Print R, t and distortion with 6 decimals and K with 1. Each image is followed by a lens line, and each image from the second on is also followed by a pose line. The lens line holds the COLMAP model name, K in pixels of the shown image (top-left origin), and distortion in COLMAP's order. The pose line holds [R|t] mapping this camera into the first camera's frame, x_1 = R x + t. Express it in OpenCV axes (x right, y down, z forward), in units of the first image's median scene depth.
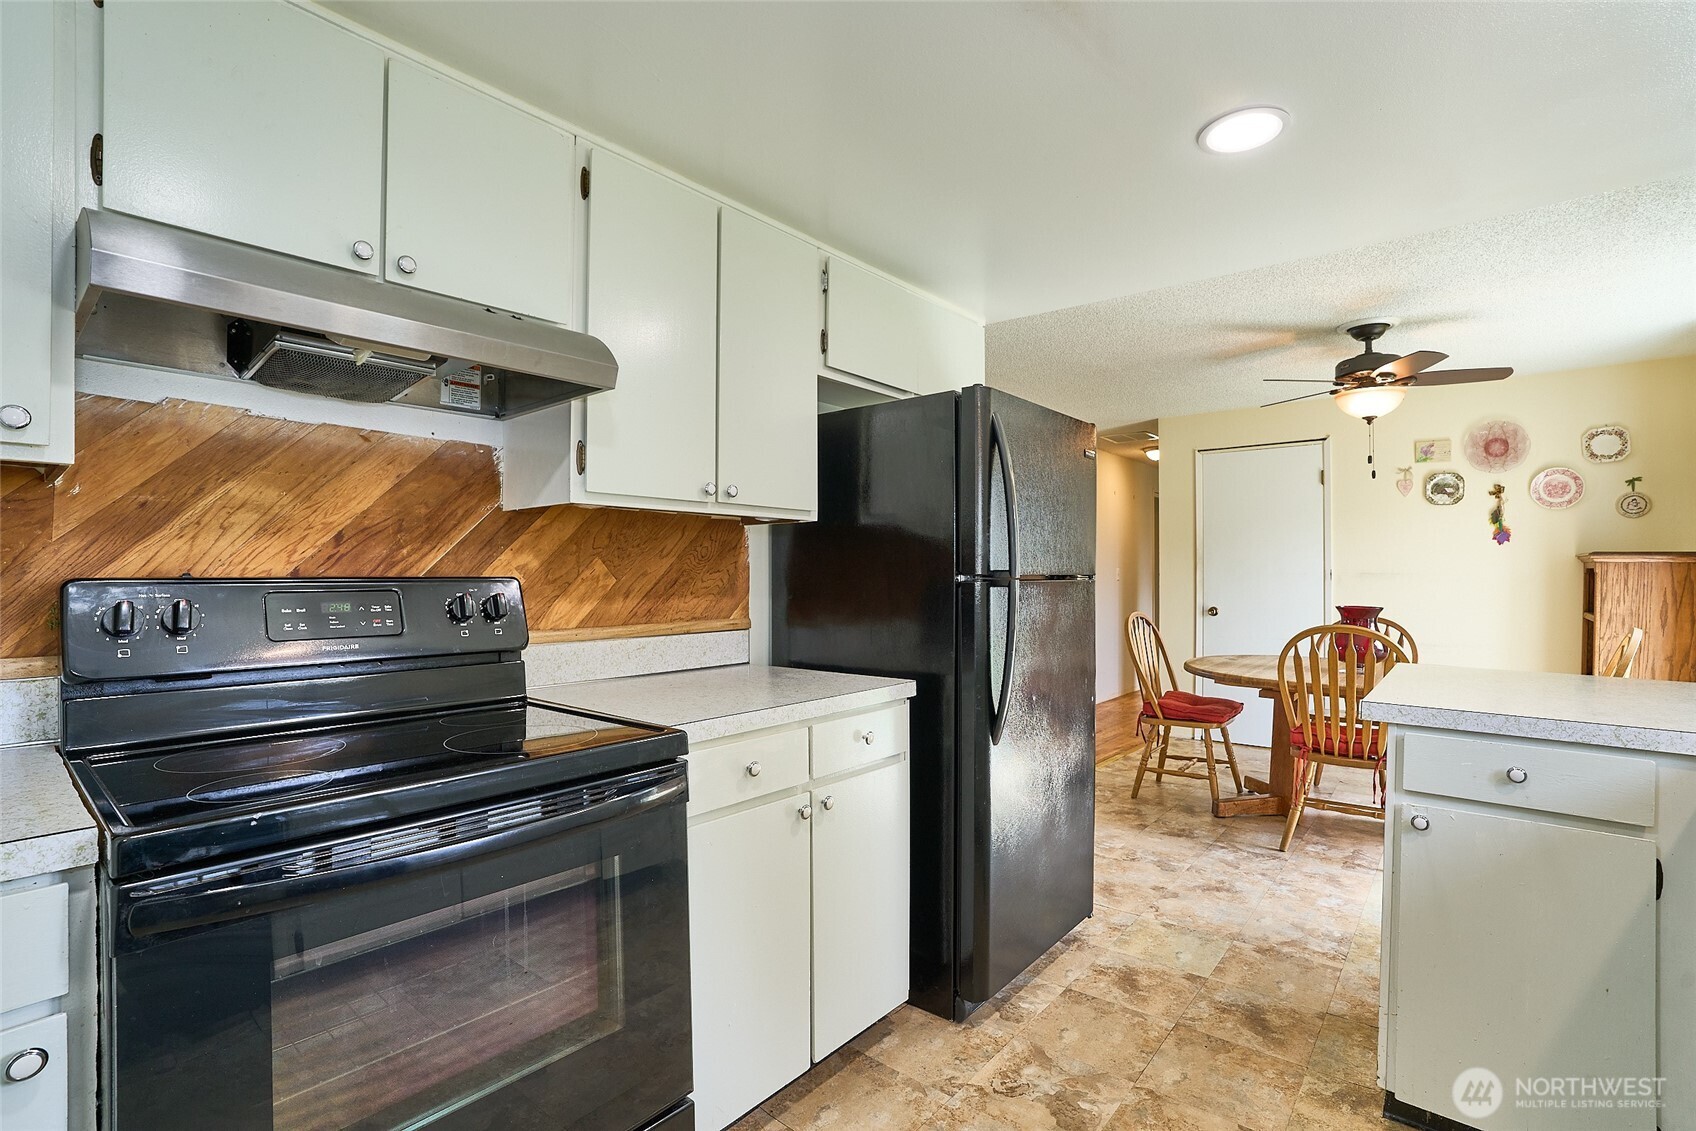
lens RADIAL K [[779.5, 0, 854.9], [0, 779.5, 557.6], [0, 0, 1]] dist [-0.016462, 0.000288]
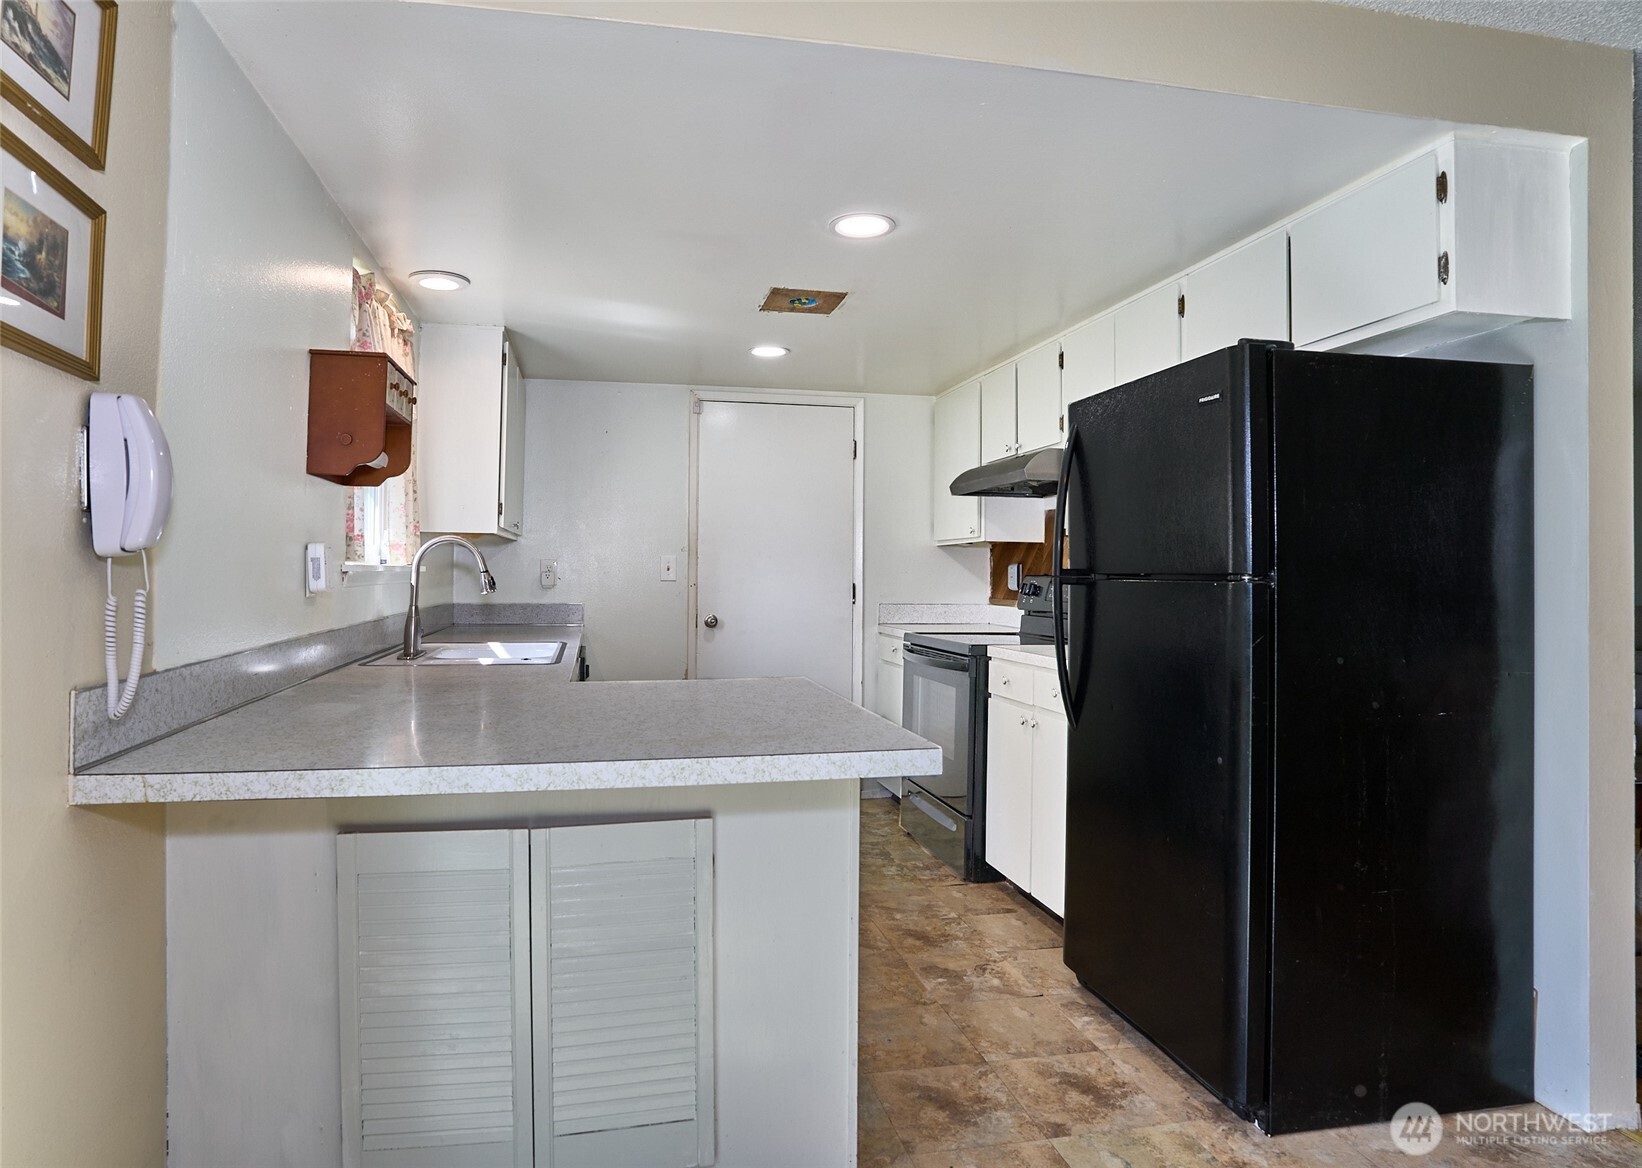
lens RADIAL K [[905.4, 0, 815.5], [0, 905.4, 586.7], [0, 0, 1]] dist [0.001264, 0.000253]
pose [[-0.617241, -0.013881, -0.786651, 1.119775], [0.011150, 0.999590, -0.026387, 0.054445], [0.786695, -0.025058, -0.616833, 1.220527]]
